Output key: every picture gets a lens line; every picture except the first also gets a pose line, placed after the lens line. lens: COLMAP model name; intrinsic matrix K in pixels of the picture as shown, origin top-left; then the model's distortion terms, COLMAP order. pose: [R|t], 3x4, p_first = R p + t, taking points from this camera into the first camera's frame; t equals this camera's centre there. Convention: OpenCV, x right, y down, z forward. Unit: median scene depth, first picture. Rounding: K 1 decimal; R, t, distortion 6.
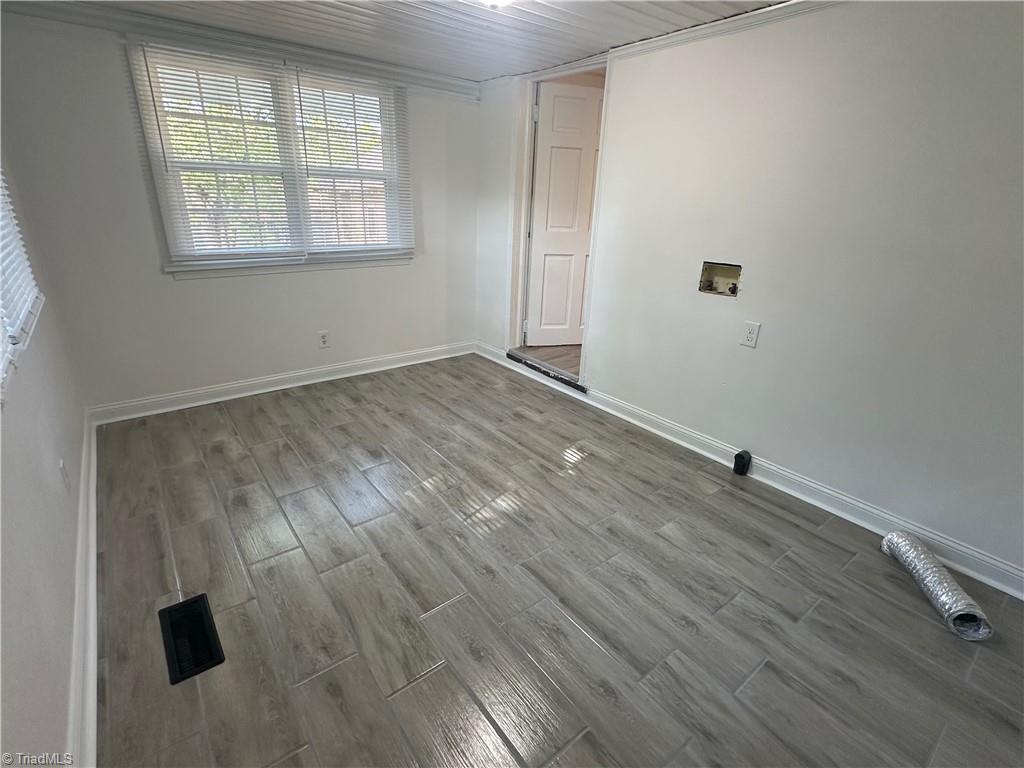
lens RADIAL K [[491.0, 0, 511.1], [0, 491.0, 379.9], [0, 0, 1]] dist [-0.002923, -0.000134]
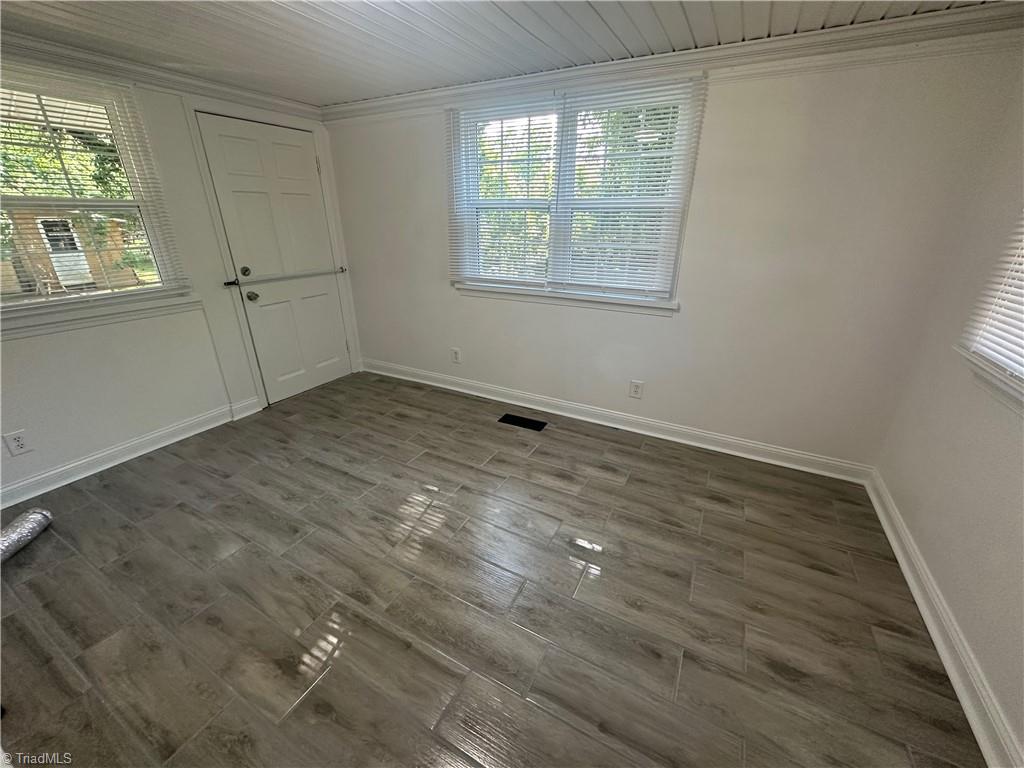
lens RADIAL K [[405.1, 0, 504.4], [0, 405.1, 388.5], [0, 0, 1]] dist [-0.000570, 0.000004]
pose [[-0.919180, 0.122233, -0.374389, 0.069585], [-0.165670, 0.742414, 0.649133, -0.539178], [0.357298, 0.658695, -0.662162, 1.428958]]
